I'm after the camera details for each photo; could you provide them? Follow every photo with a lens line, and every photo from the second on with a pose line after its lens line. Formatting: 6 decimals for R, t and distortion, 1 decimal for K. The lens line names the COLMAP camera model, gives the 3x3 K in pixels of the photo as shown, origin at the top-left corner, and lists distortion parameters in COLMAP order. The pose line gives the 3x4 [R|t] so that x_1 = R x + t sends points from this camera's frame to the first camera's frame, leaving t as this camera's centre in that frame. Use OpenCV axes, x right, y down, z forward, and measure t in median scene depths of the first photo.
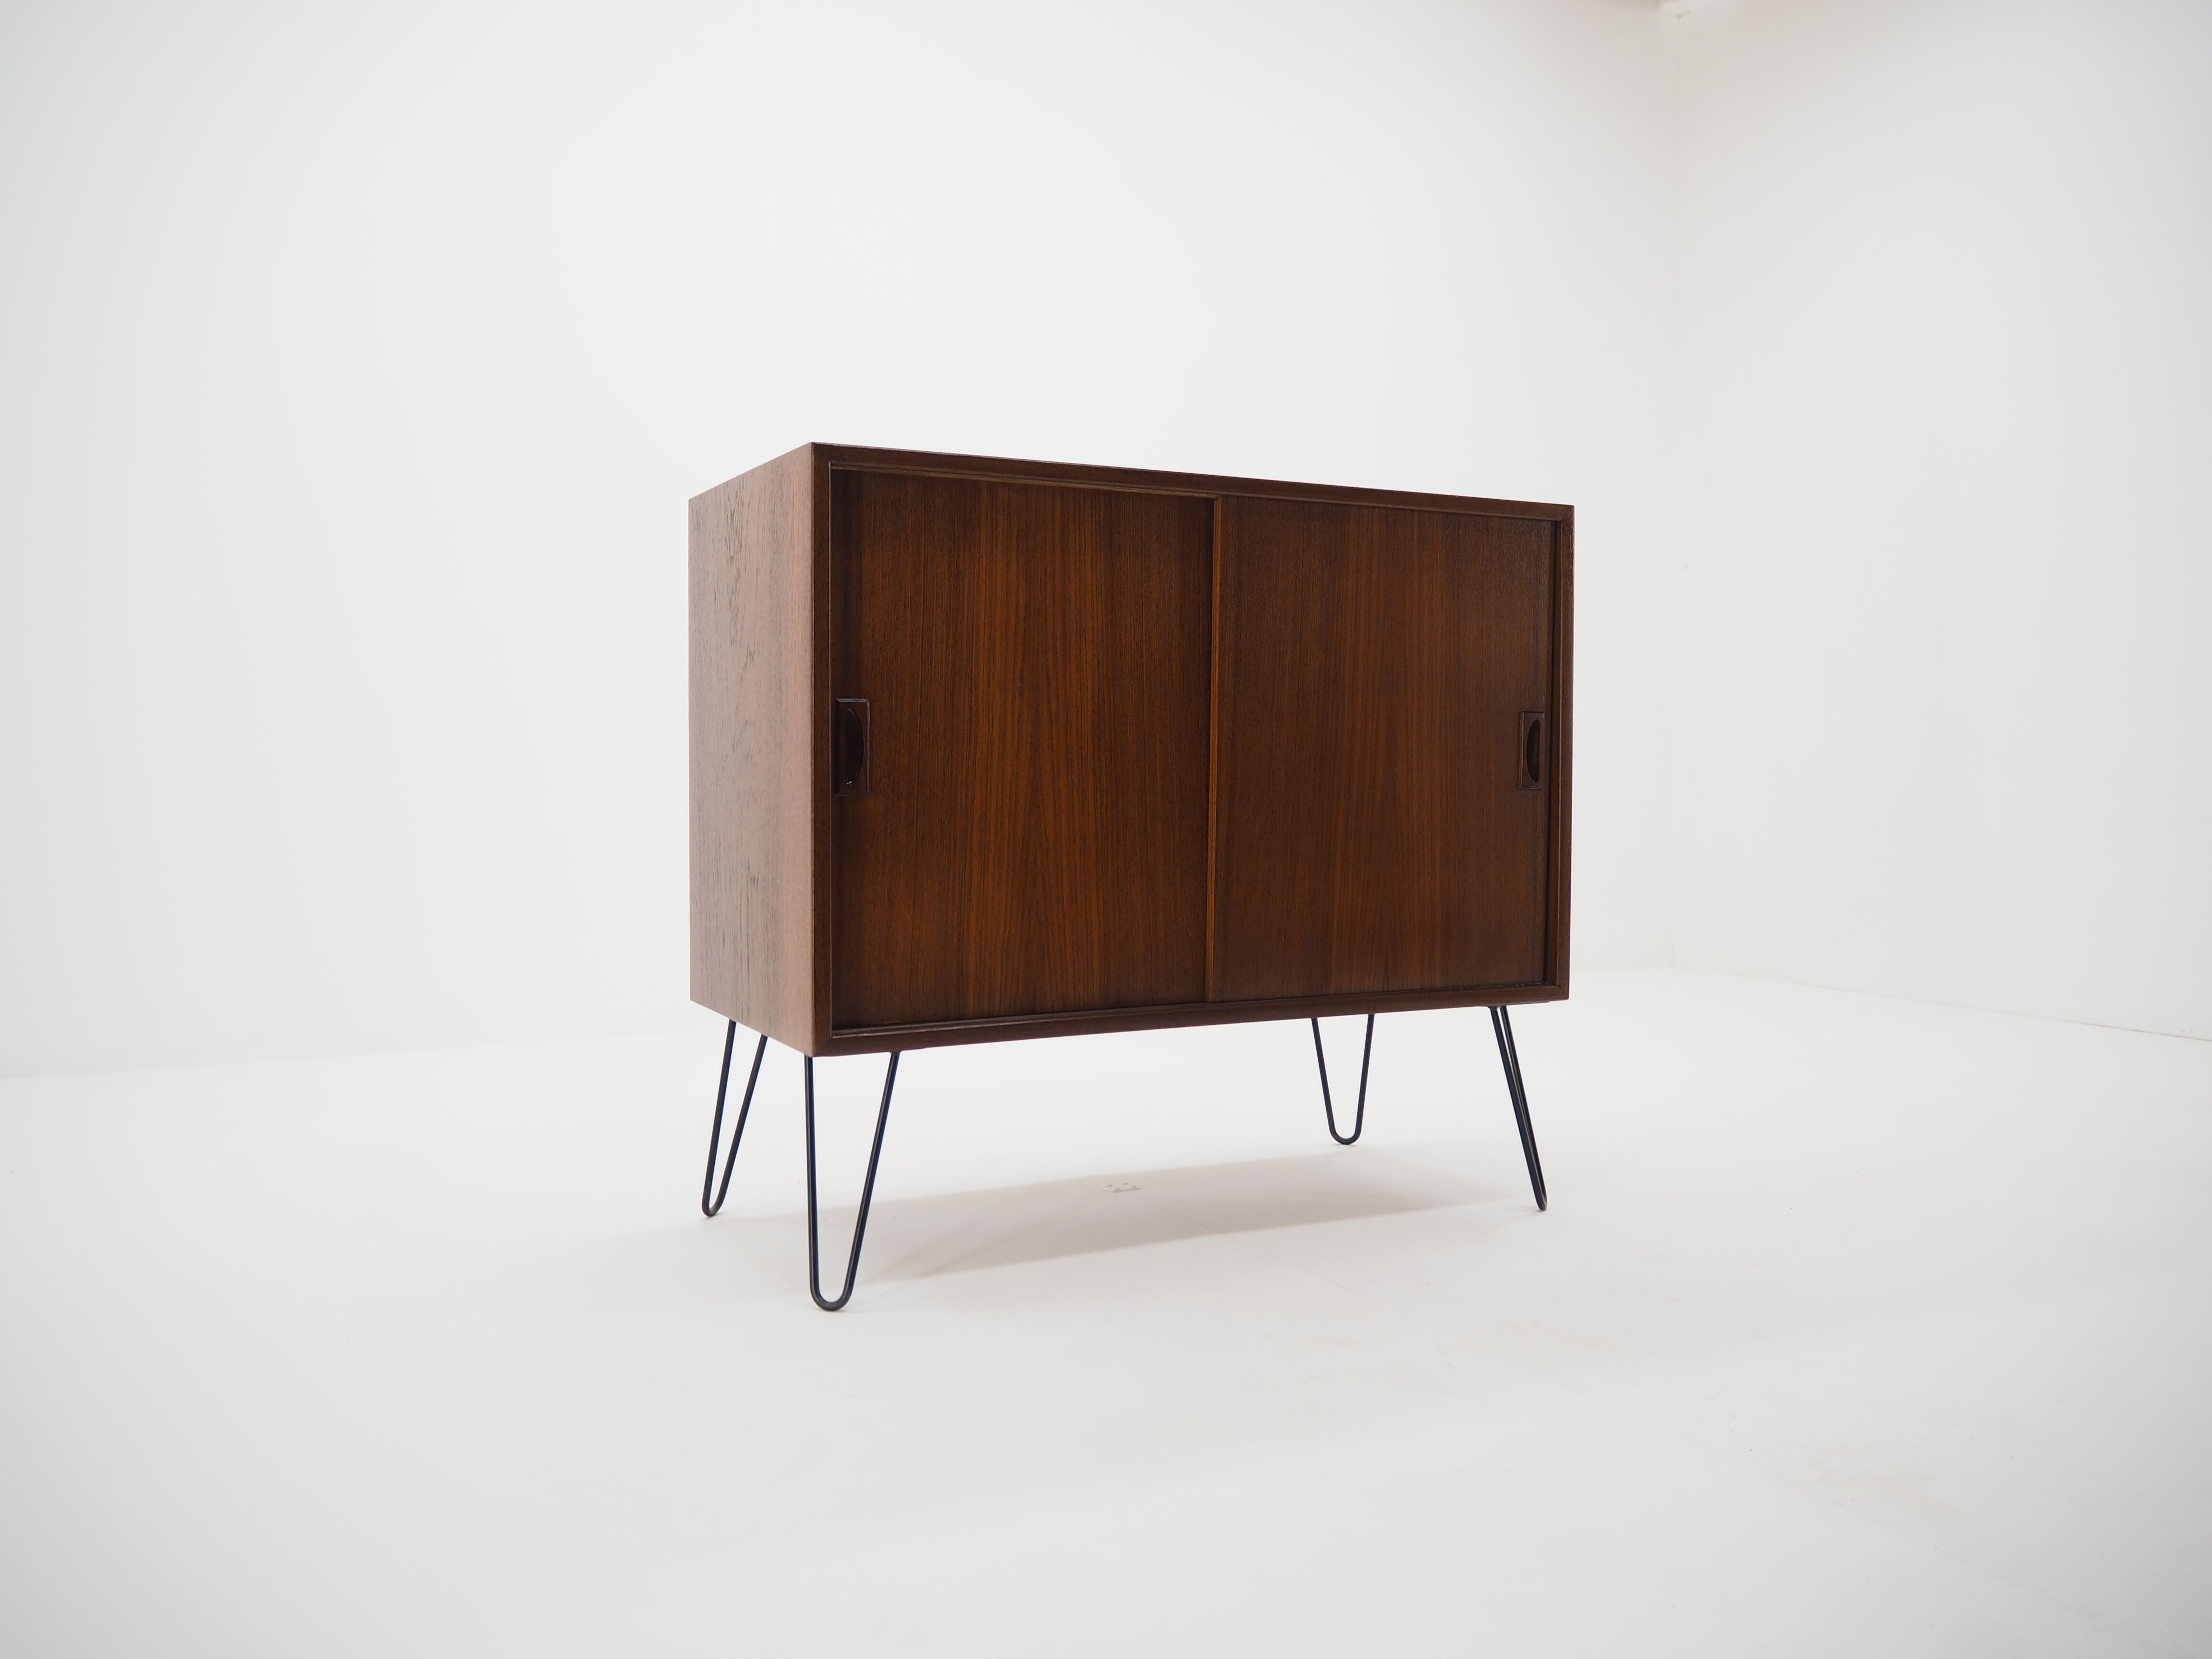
lens RADIAL K [[1821.2, 0, 1106.0], [0, 1821.2, 829.5], [0, 0, 1]] dist [-0.012734, -0.002629]
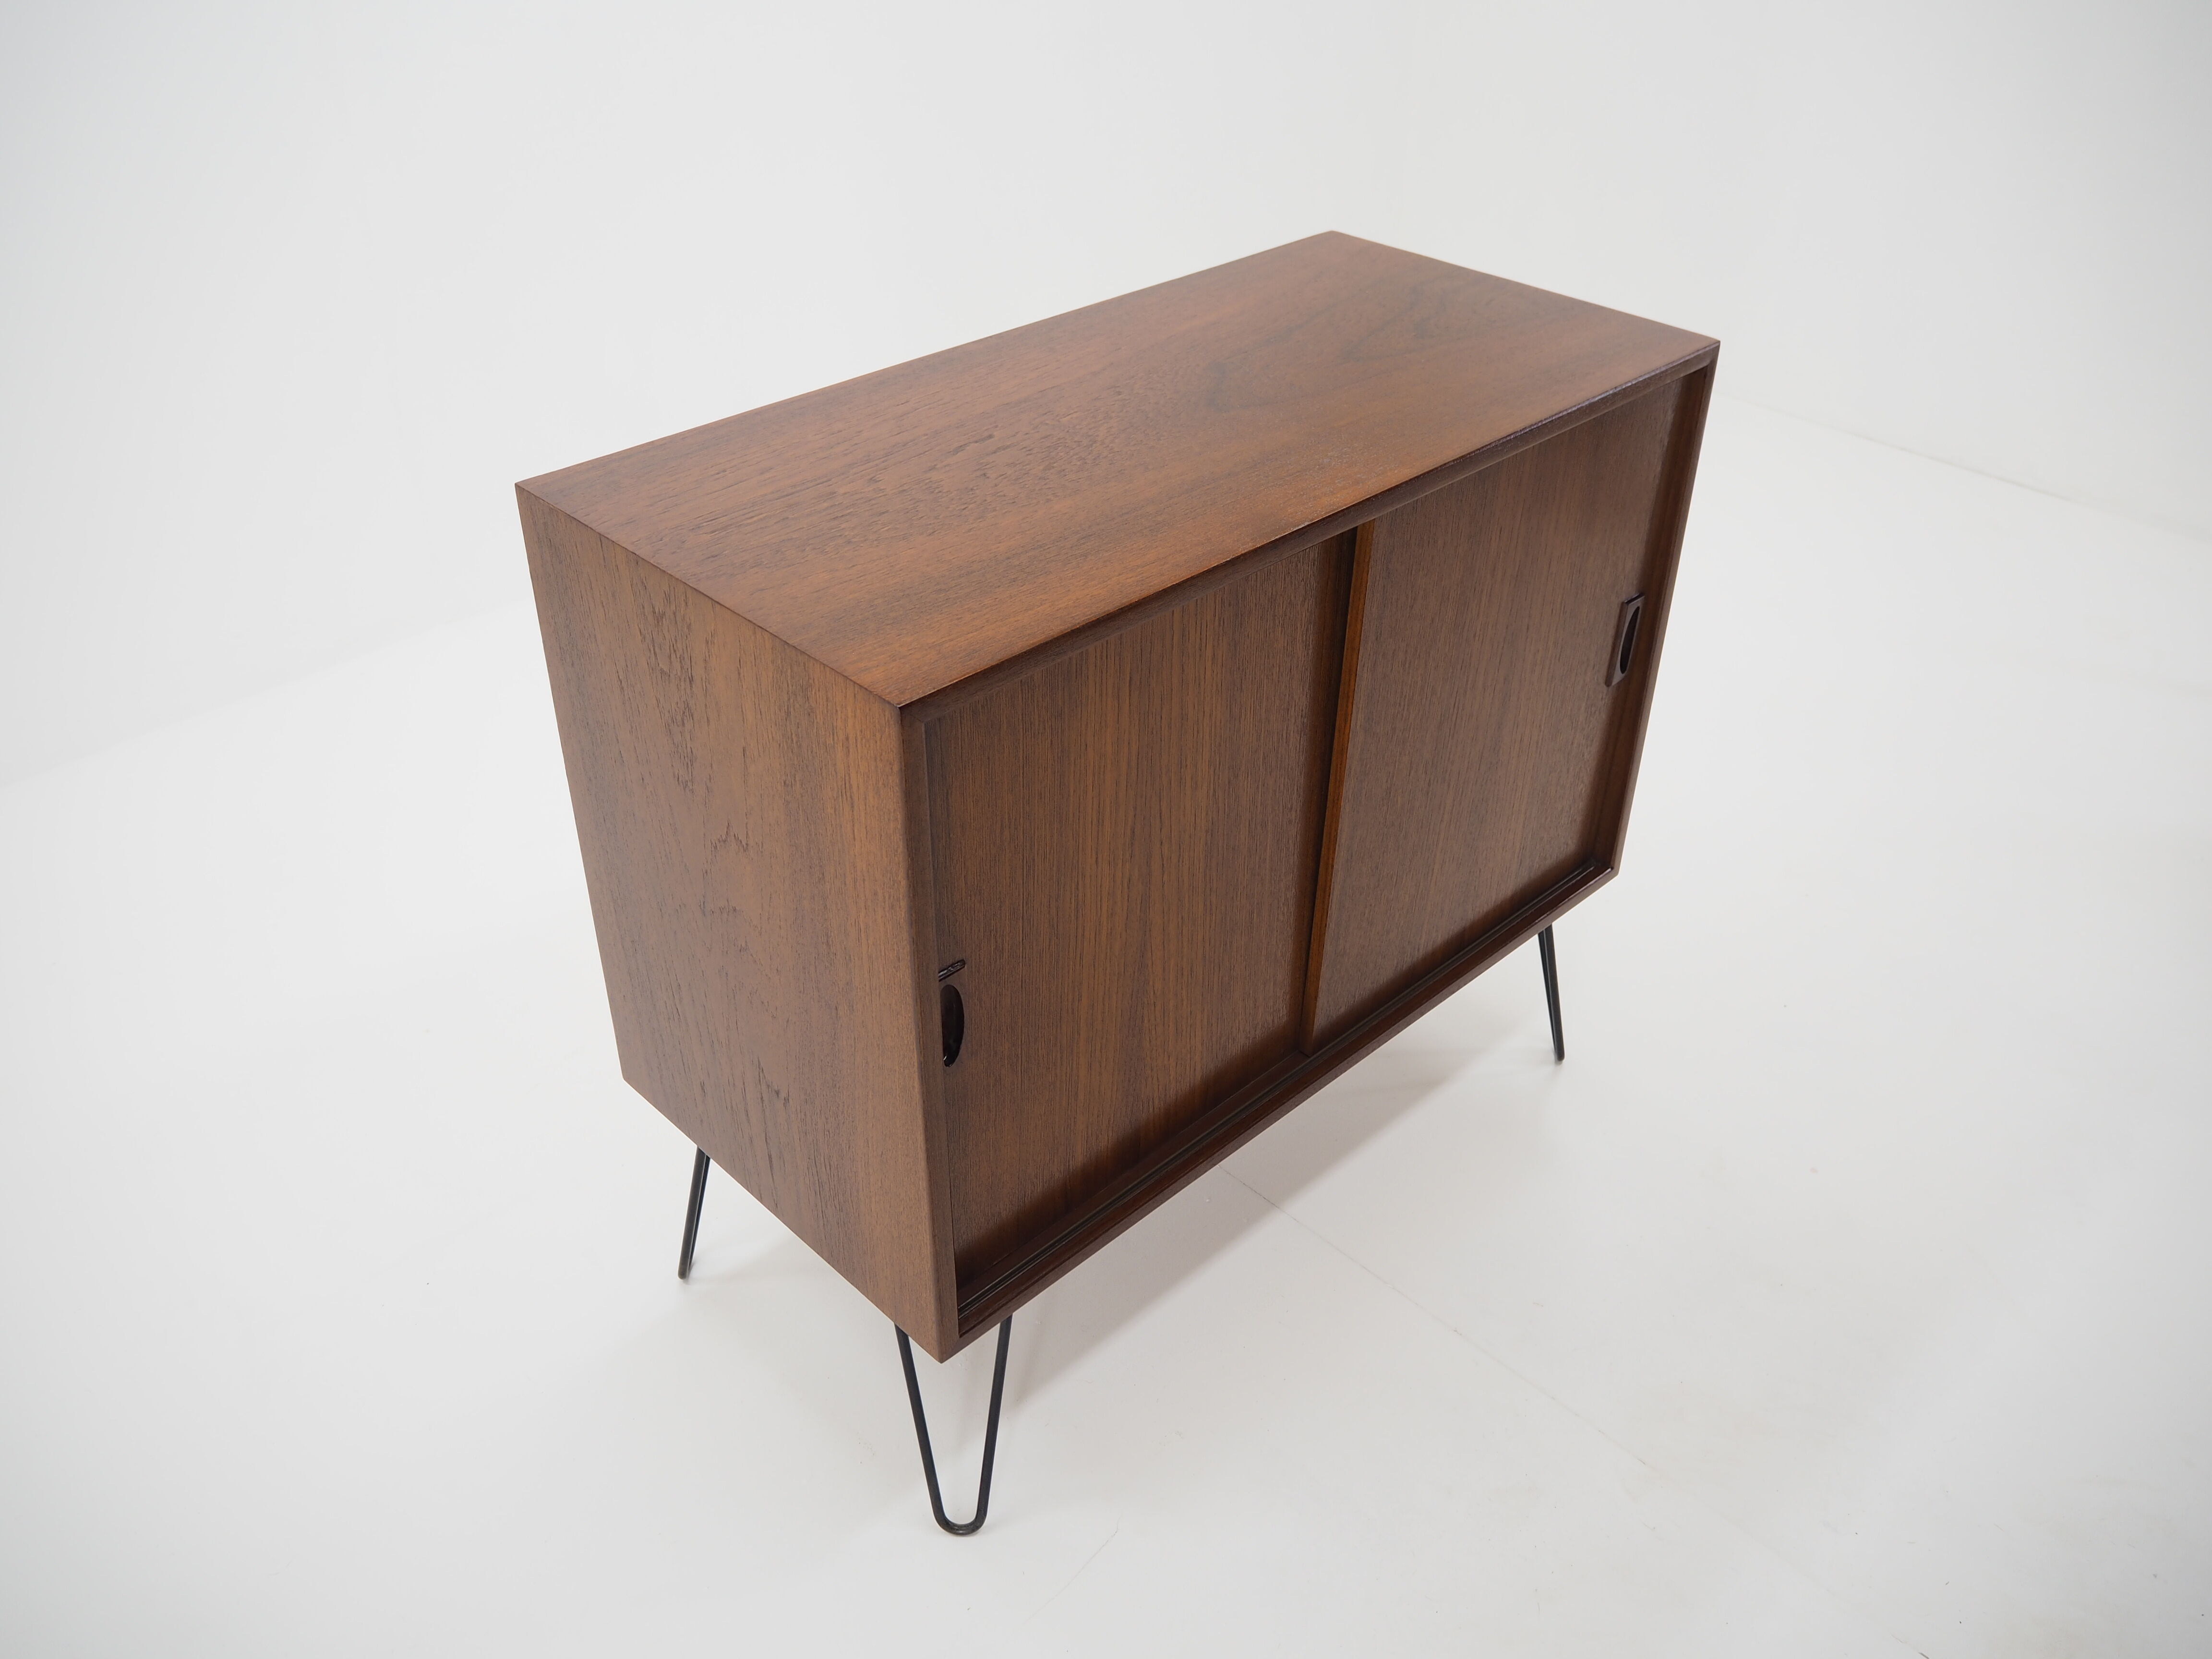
lens RADIAL K [[1826.6, 0, 1103.2], [0, 1826.6, 790.6], [0, 0, 1]] dist [-0.037410, -0.001218]
pose [[0.960634, -0.147096, 0.235680, -0.222645], [0.005475, 0.858187, 0.513308, -0.464902], [-0.277763, -0.491811, 0.825209, 0.407608]]
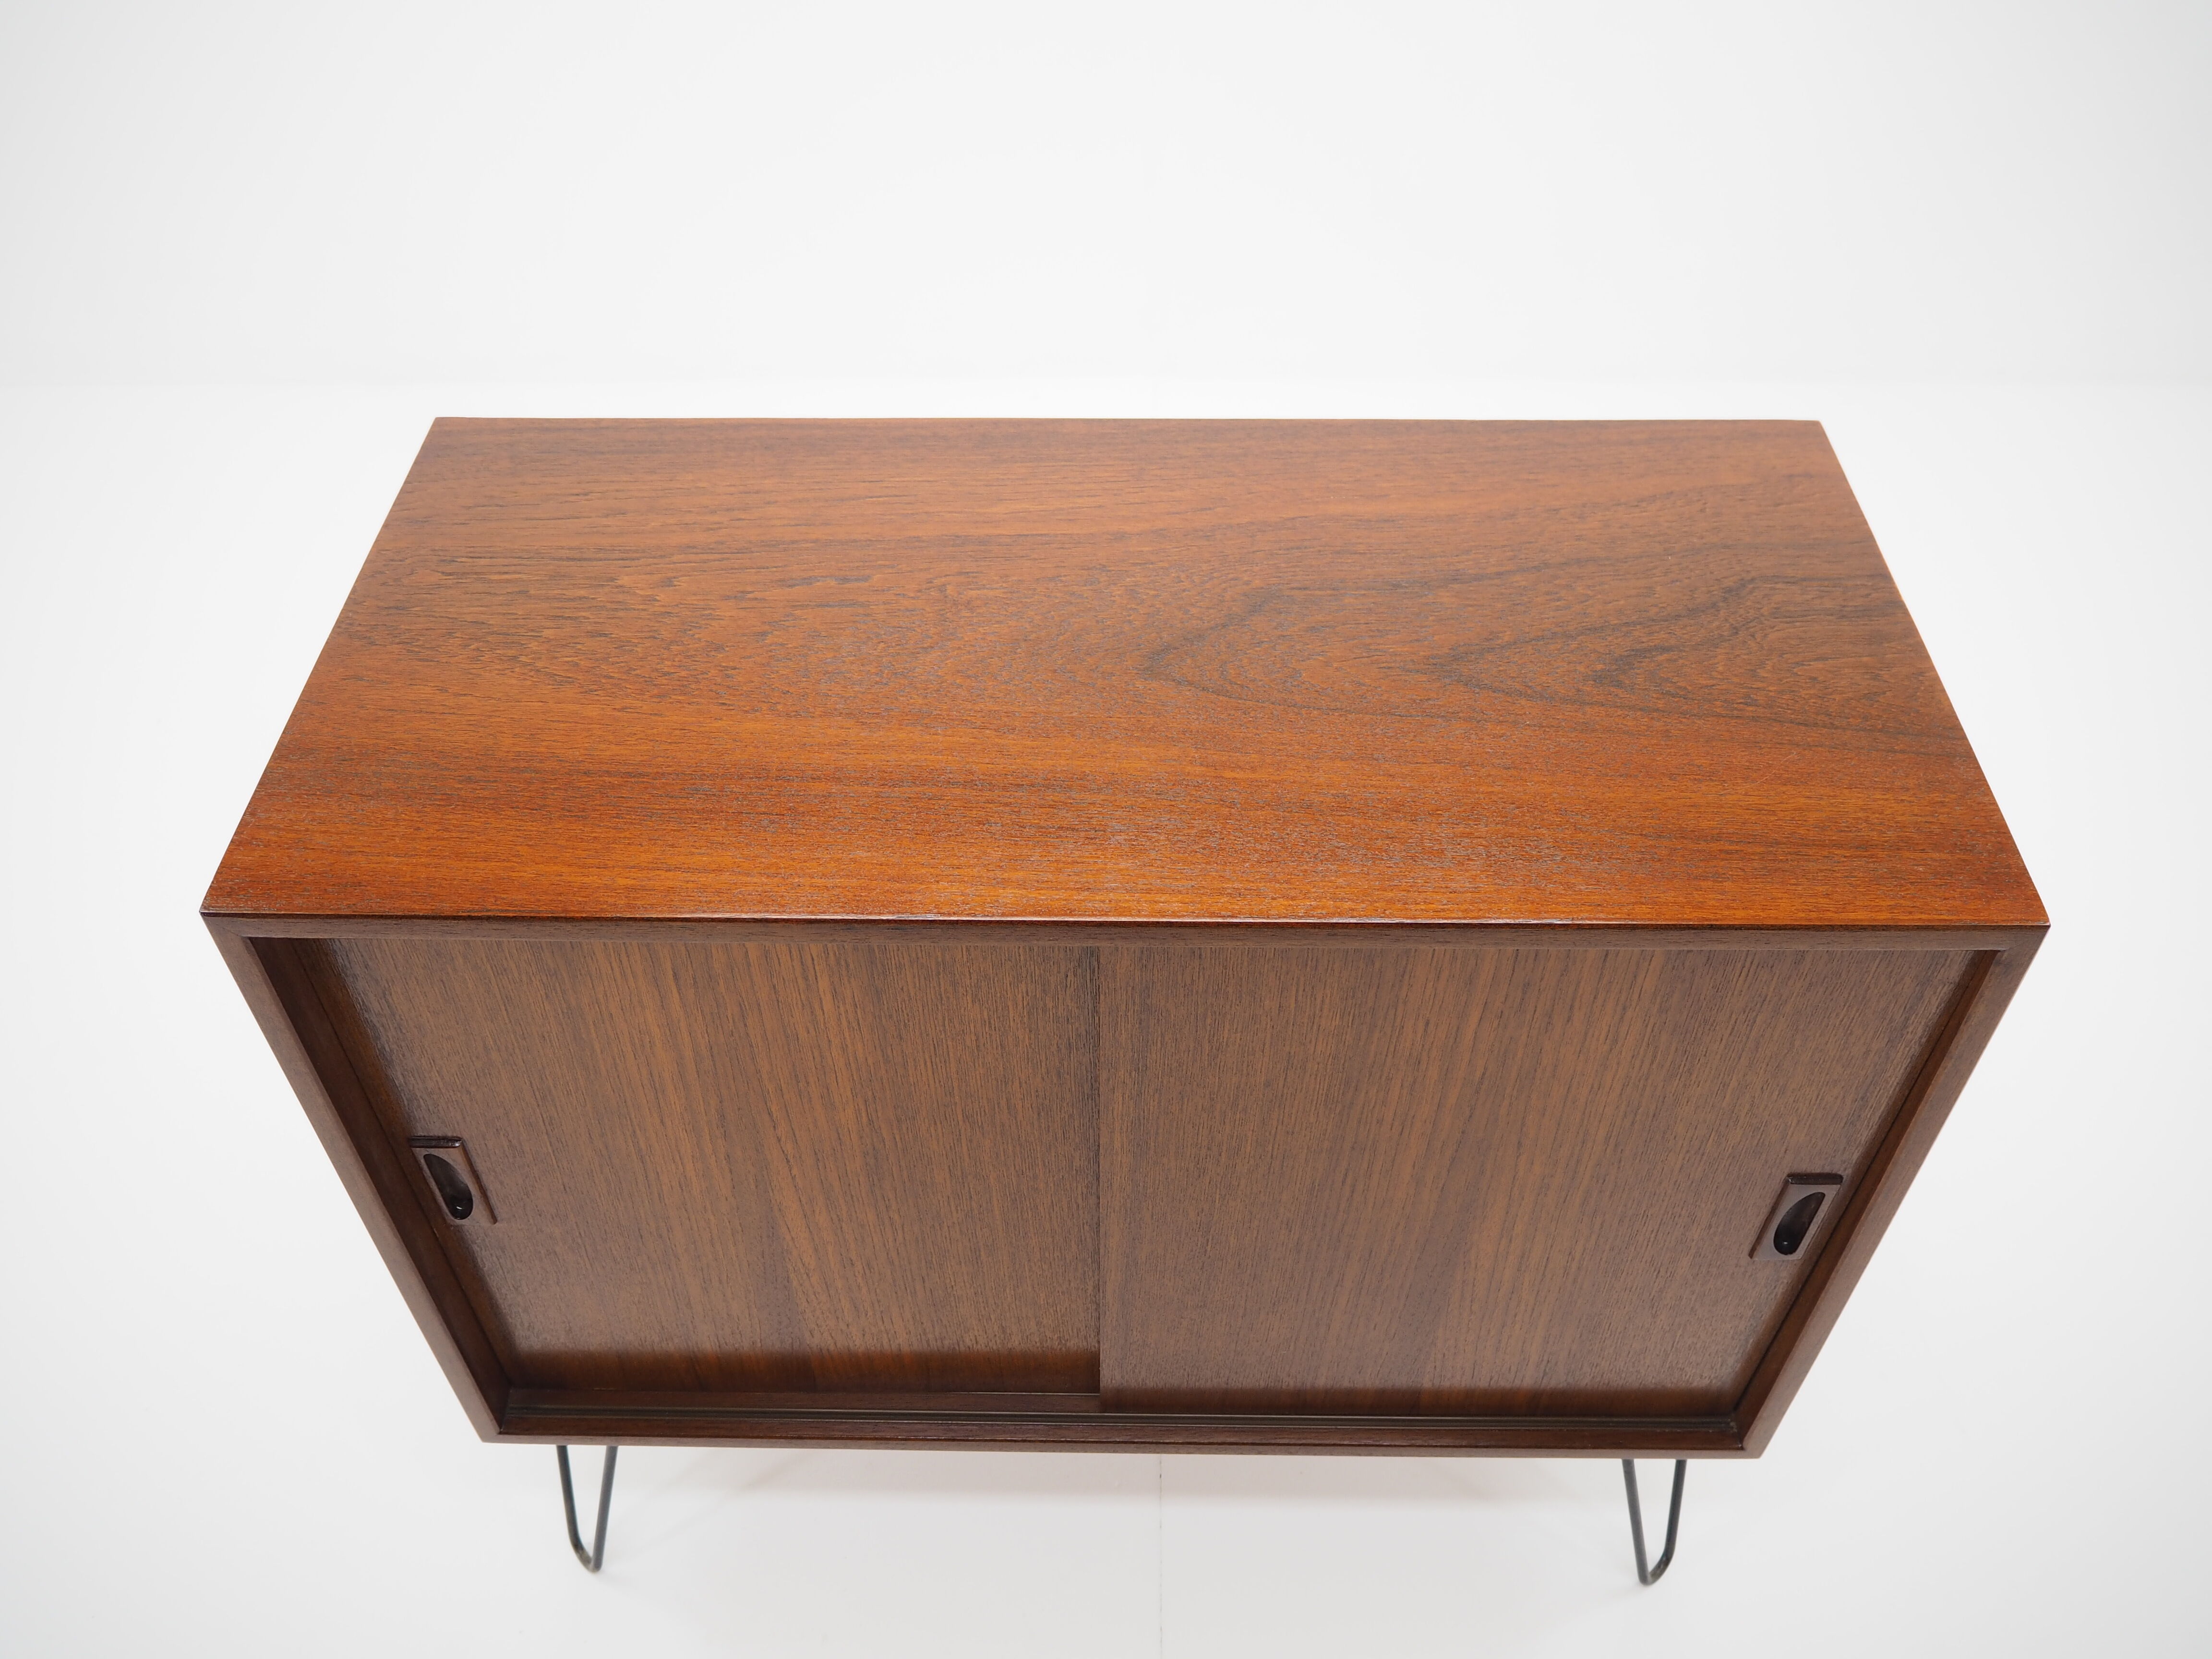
lens RADIAL K [[1821.2, 0, 1106.0], [0, 1821.2, 829.5], [0, 0, 1]] dist [-0.012734, -0.002629]
pose [[0.876207, 0.342020, -0.339535, 0.227021], [-0.015478, 0.724131, 0.689488, -0.550516], [0.481687, -0.598879, 0.639783, 0.729736]]
